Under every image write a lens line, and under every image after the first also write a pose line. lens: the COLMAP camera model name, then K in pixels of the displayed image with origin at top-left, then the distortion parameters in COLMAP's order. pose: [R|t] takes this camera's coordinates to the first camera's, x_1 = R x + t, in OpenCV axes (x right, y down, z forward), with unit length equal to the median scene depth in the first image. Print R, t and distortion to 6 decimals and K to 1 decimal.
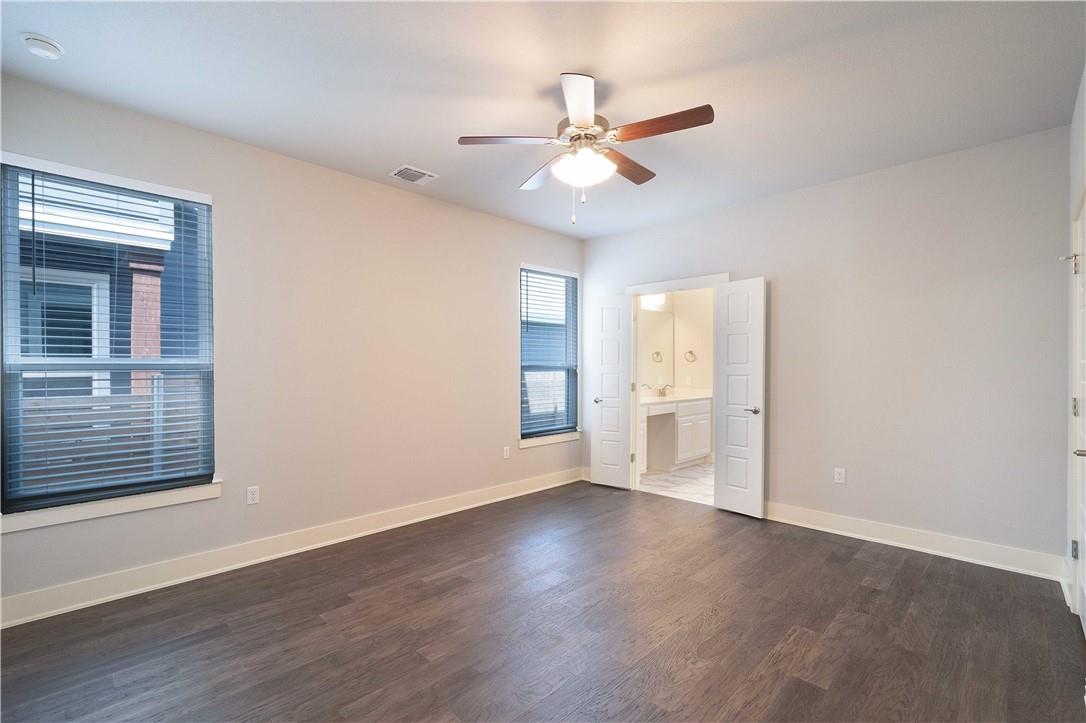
lens RADIAL K [[483.4, 0, 544.3], [0, 483.4, 363.6], [0, 0, 1]] dist [-0.004980, -0.000182]
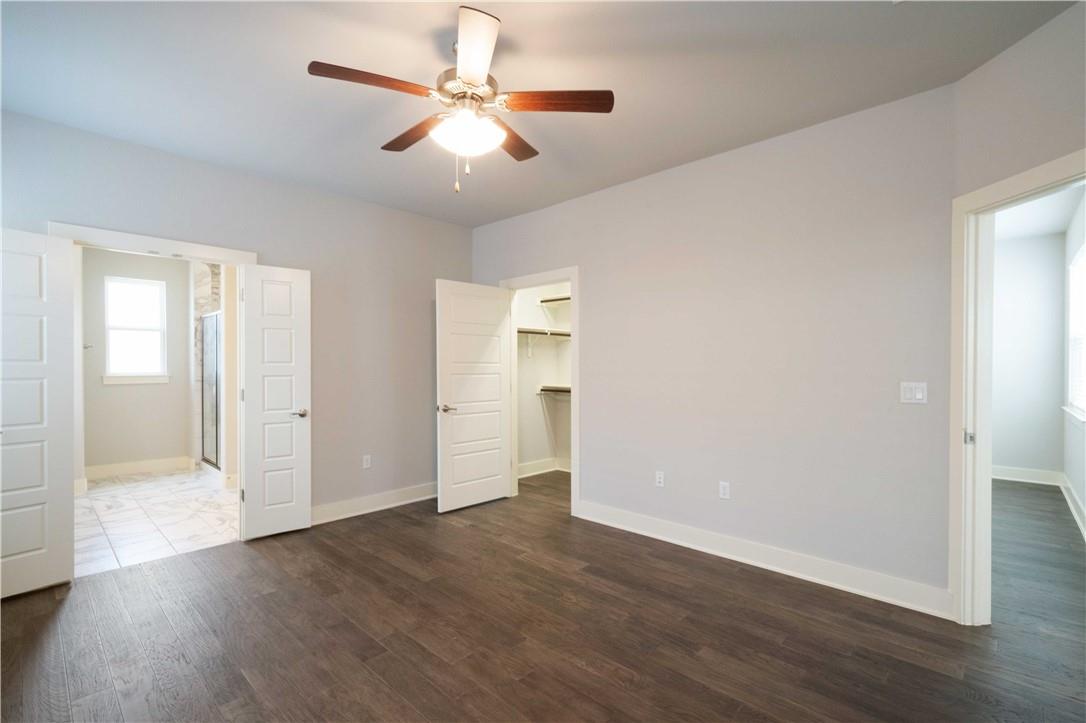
lens RADIAL K [[483.4, 0, 535.4], [0, 483.4, 370.7], [0, 0, 1]] dist [-0.004980, -0.000182]
pose [[-0.013134, -0.009349, 0.999870, -0.489948], [-0.008002, 0.999925, 0.009245, 0.002664], [-0.999882, -0.007879, -0.013208, 0.566238]]
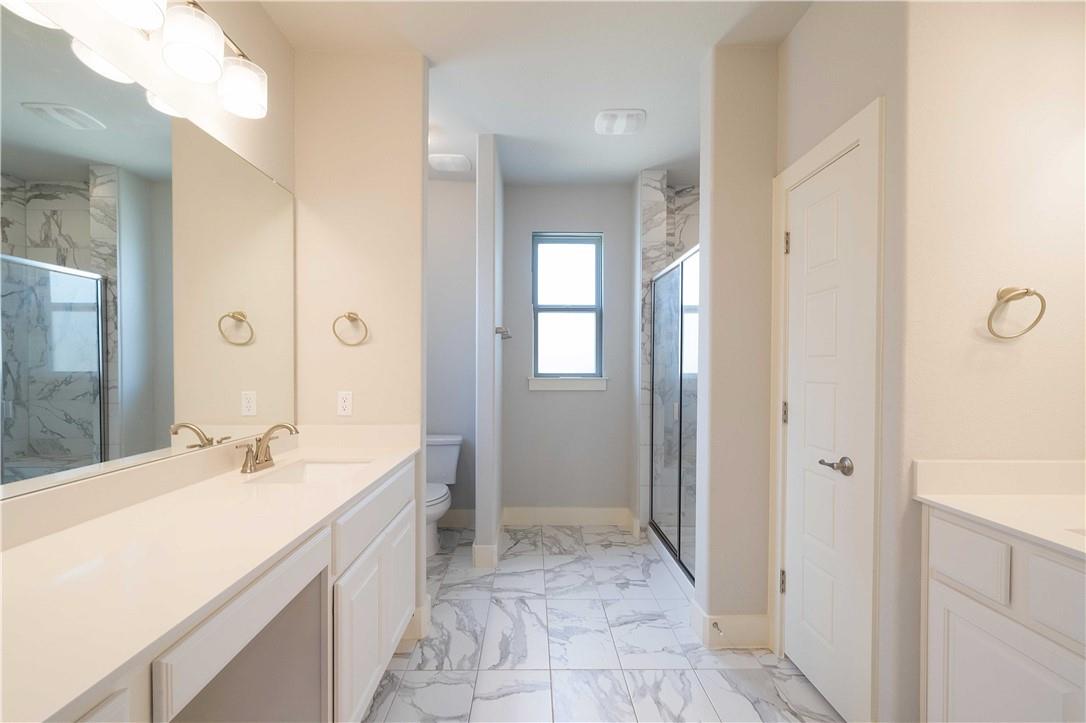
lens RADIAL K [[483.4, 0, 535.3], [0, 483.4, 372.4], [0, 0, 1]] dist [-0.004980, -0.000182]
pose [[0.708067, -0.005630, 0.706123, 0.261415], [-0.008303, 0.999833, 0.016297, 0.012977], [-0.706096, -0.017402, 0.707902, 1.117117]]
